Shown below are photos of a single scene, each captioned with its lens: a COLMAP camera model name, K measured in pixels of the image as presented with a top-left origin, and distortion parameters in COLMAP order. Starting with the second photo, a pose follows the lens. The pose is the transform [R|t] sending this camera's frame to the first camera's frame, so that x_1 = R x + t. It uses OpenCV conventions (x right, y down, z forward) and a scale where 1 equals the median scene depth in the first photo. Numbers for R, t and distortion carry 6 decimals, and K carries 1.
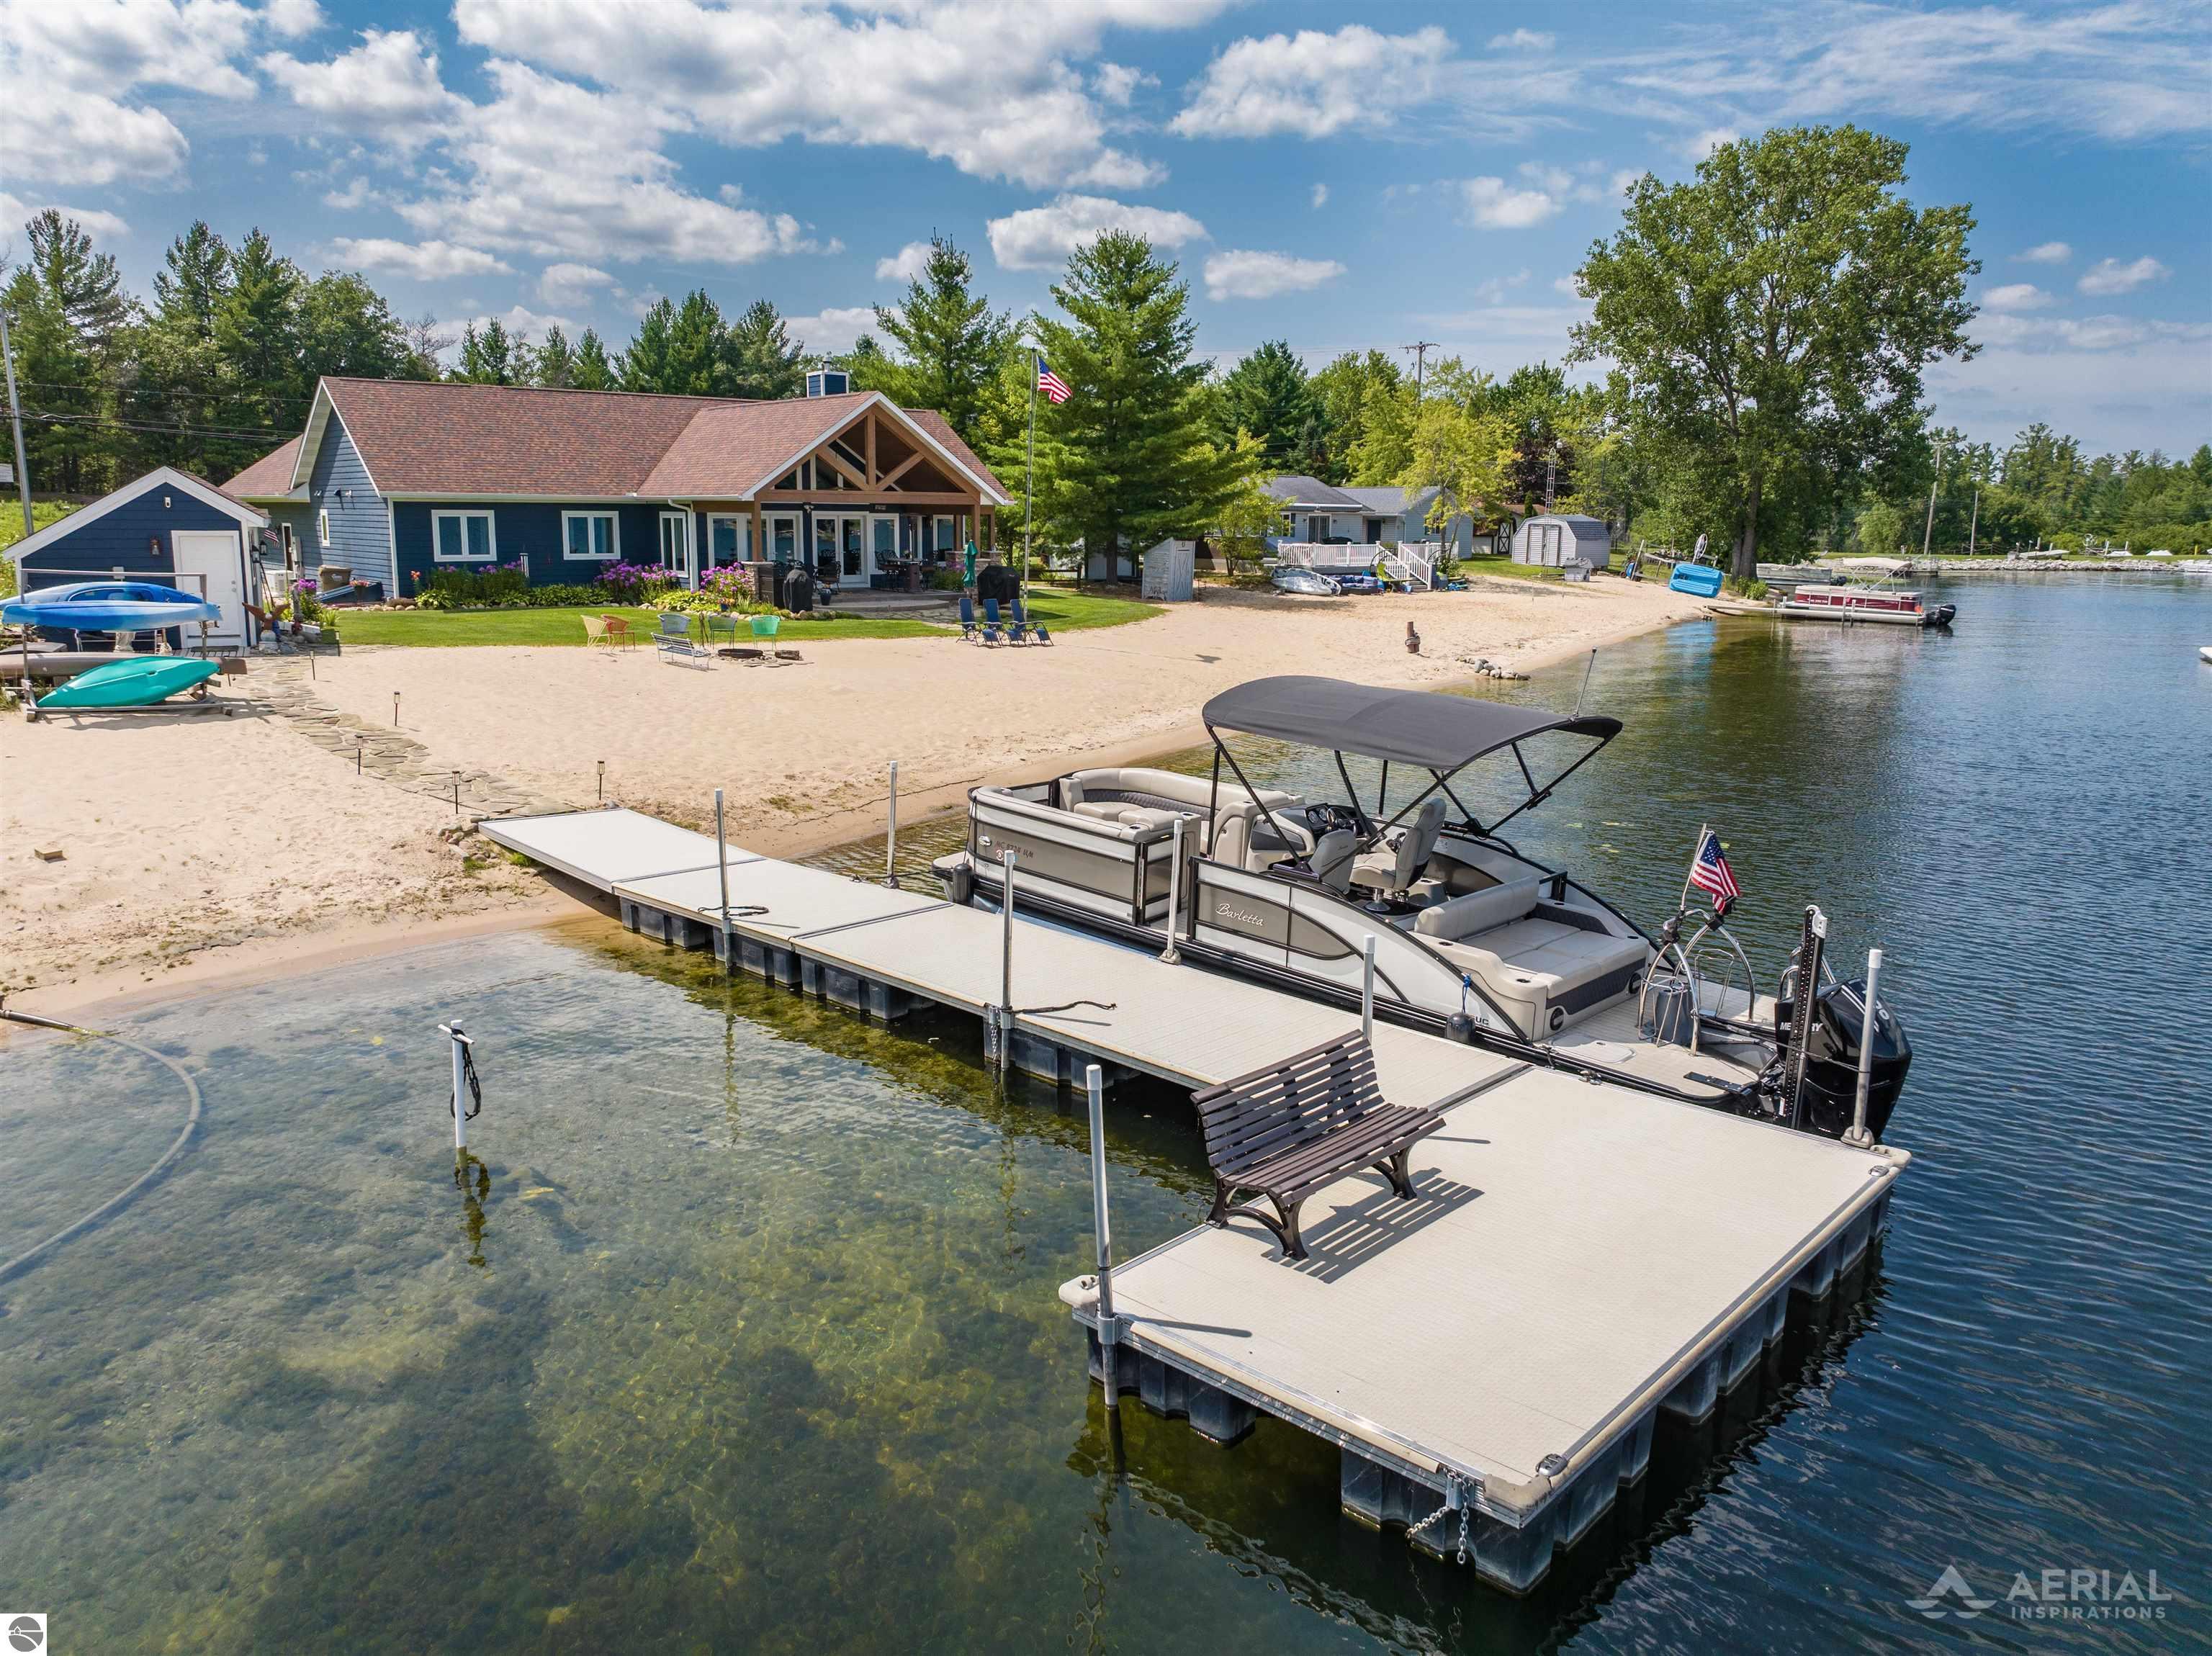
lens RADIAL K [[1561.3, 0, 1116.2], [0, 1561.3, 823.8], [0, 0, 1]] dist [-0.043443, 0.013037]
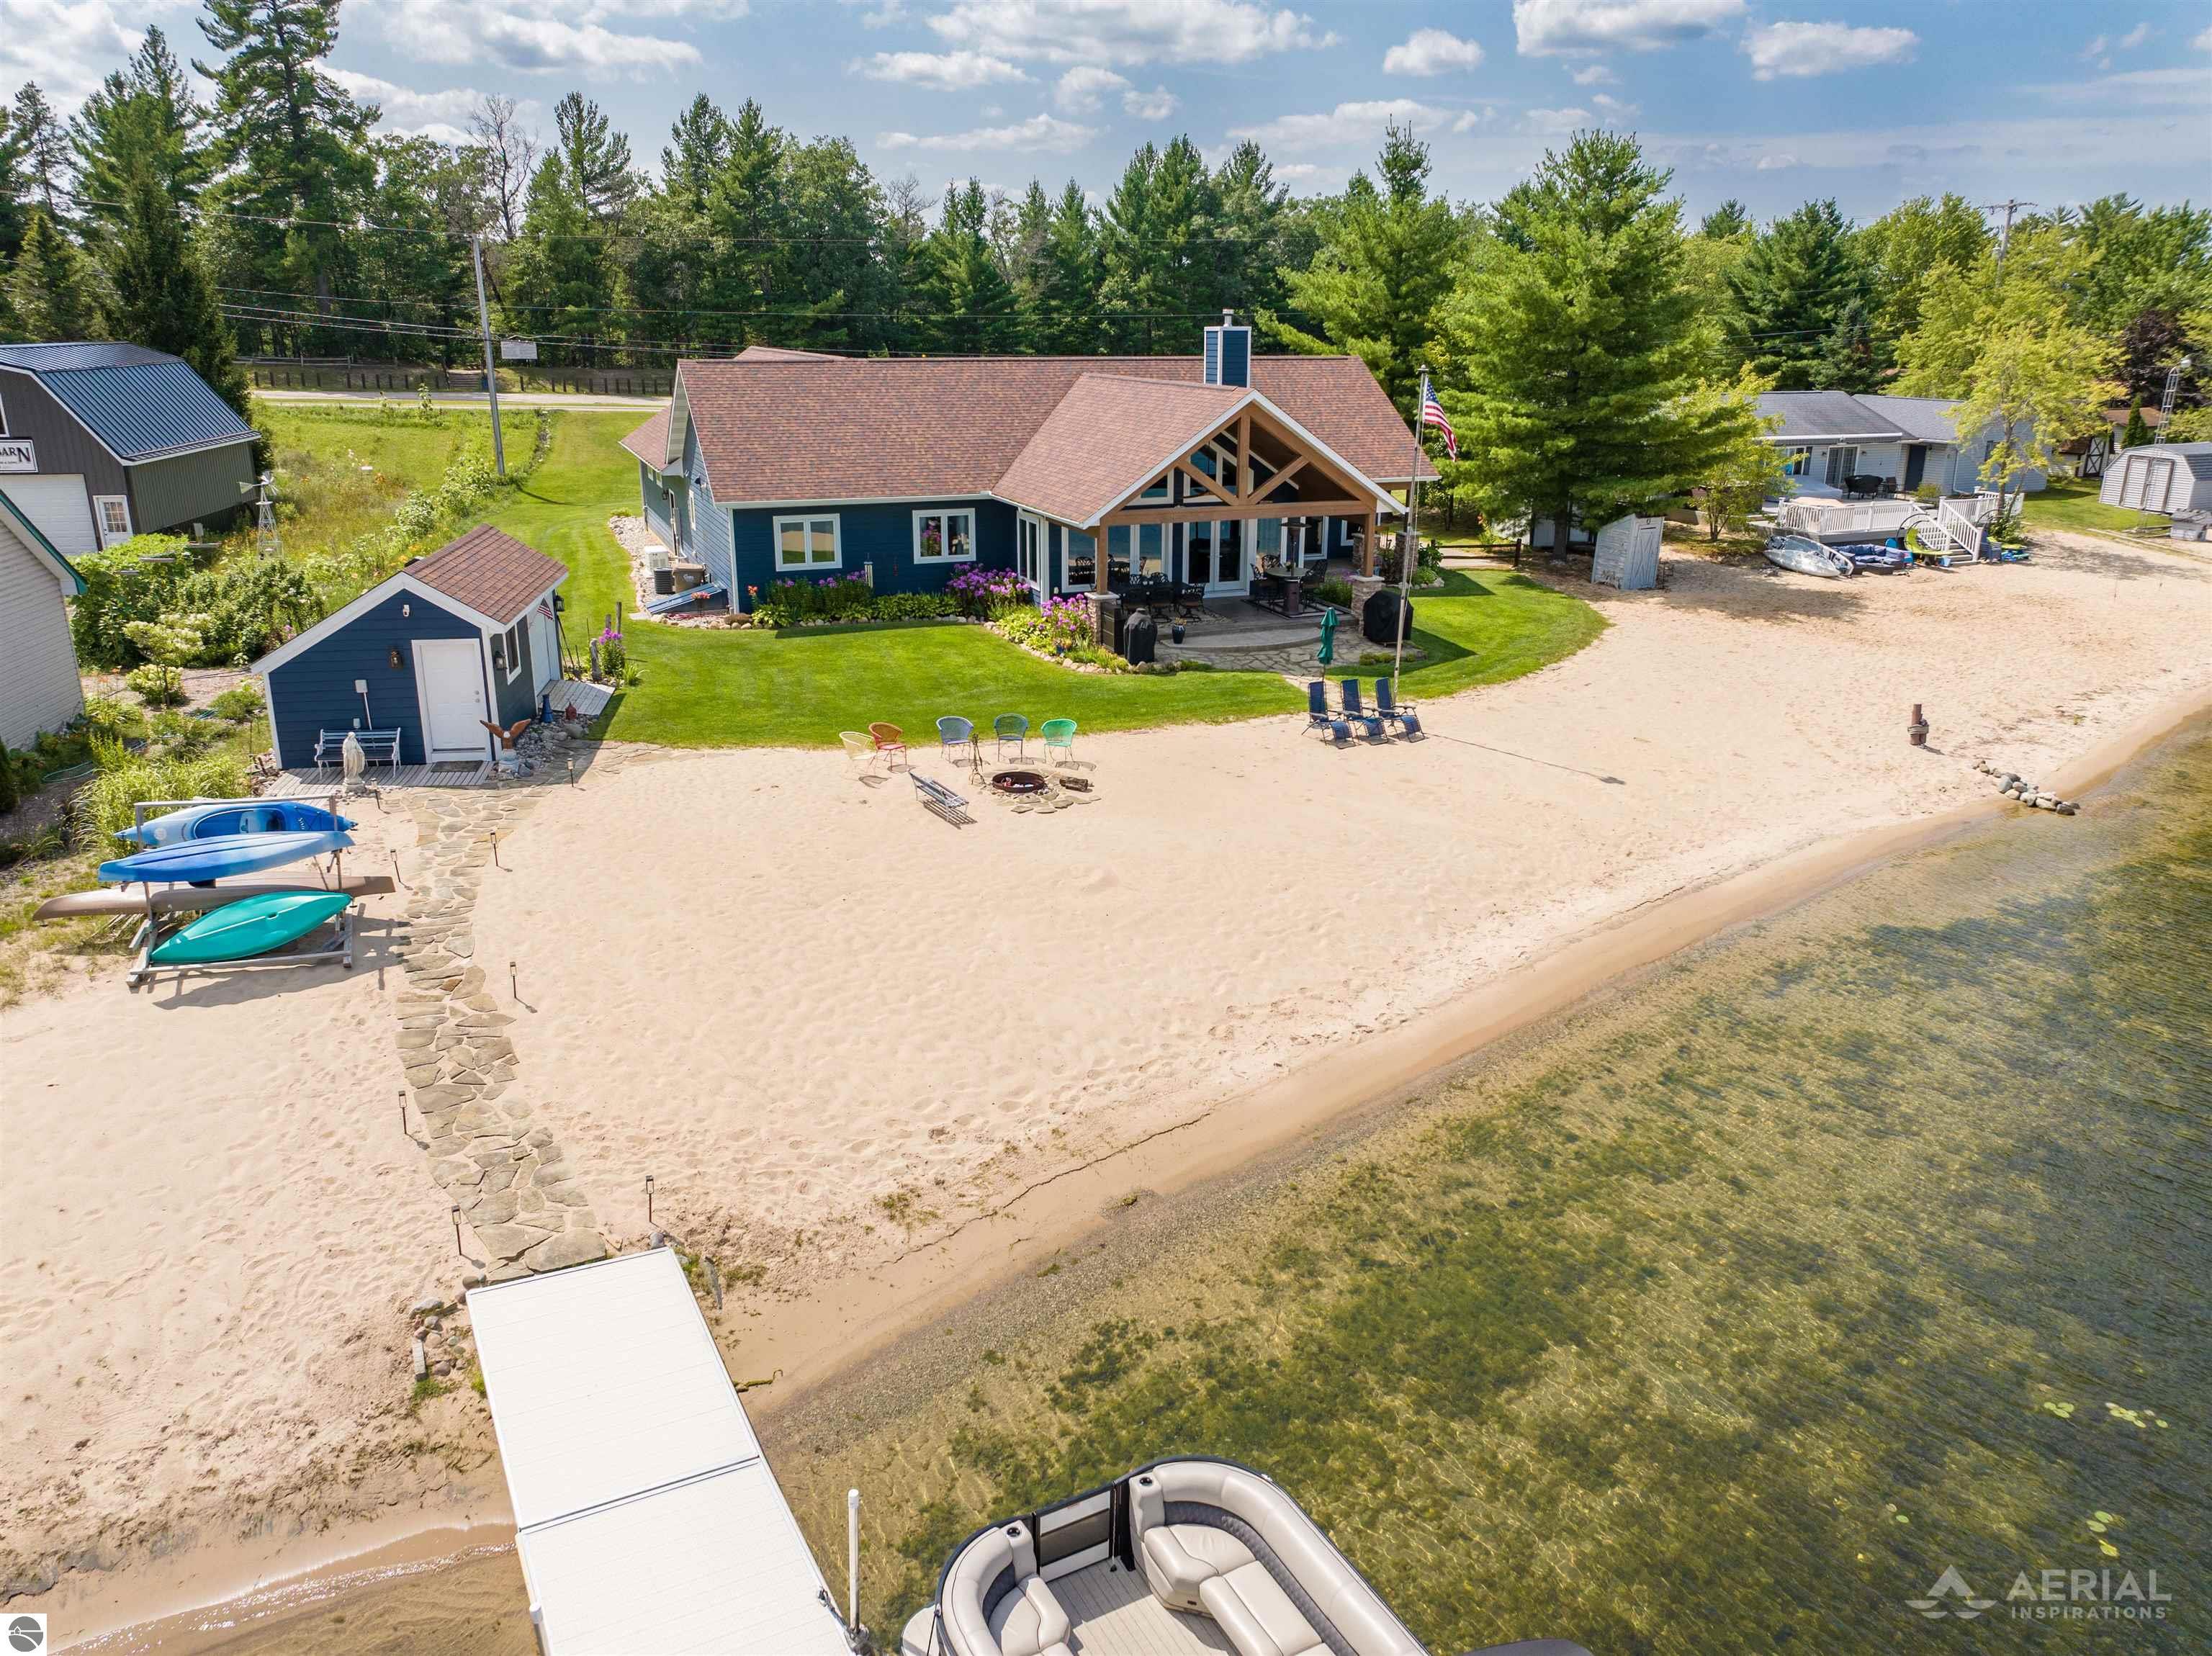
lens RADIAL K [[1561.3, 0, 1119.5], [0, 1561.3, 820.1], [0, 0, 1]] dist [-0.043443, 0.013037]
pose [[0.950508, 0.090581, -0.297204, 0.035105], [-0.055754, 0.990758, 0.123650, -0.107891], [0.305658, -0.100960, 0.946774, 0.116982]]
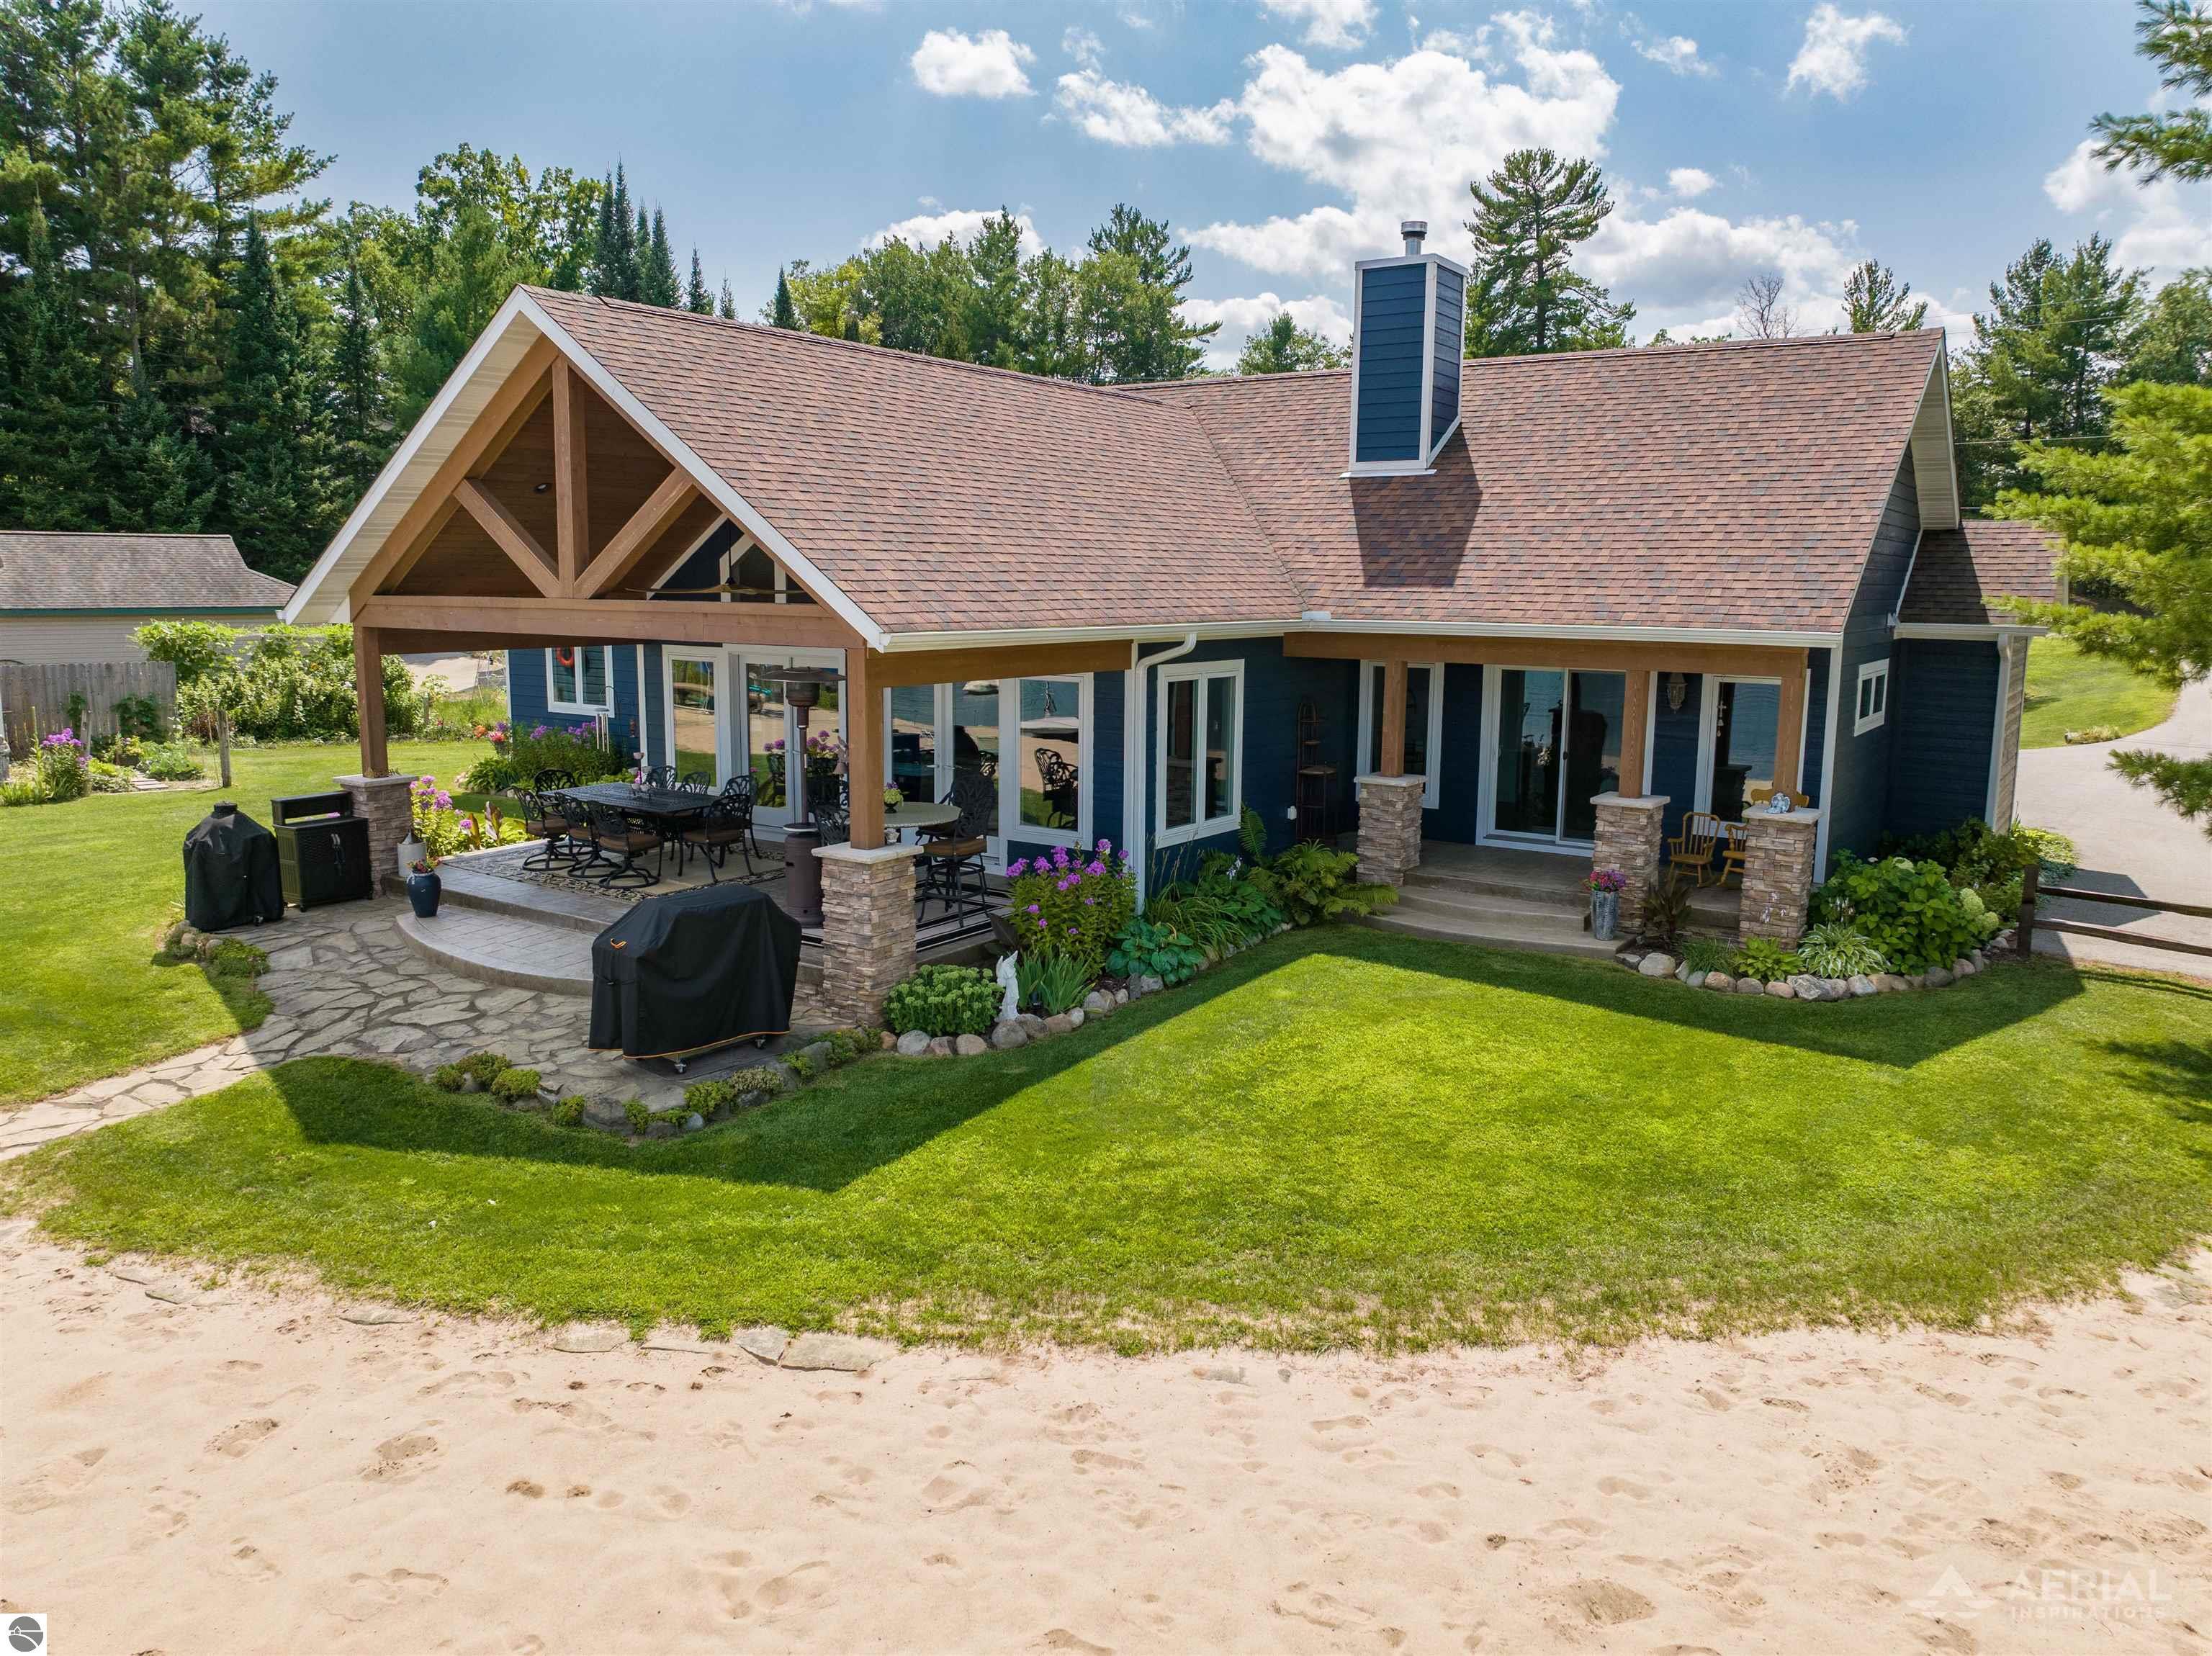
lens RADIAL K [[1561.3, 0, 1106.7], [0, 1561.3, 813.5], [0, 0, 1]] dist [-0.043443, 0.013037]
pose [[0.247436, 0.135659, -0.959360, 0.139601], [-0.195709, 0.976738, 0.087639, -0.164031], [0.948933, 0.166071, 0.268230, 0.763350]]
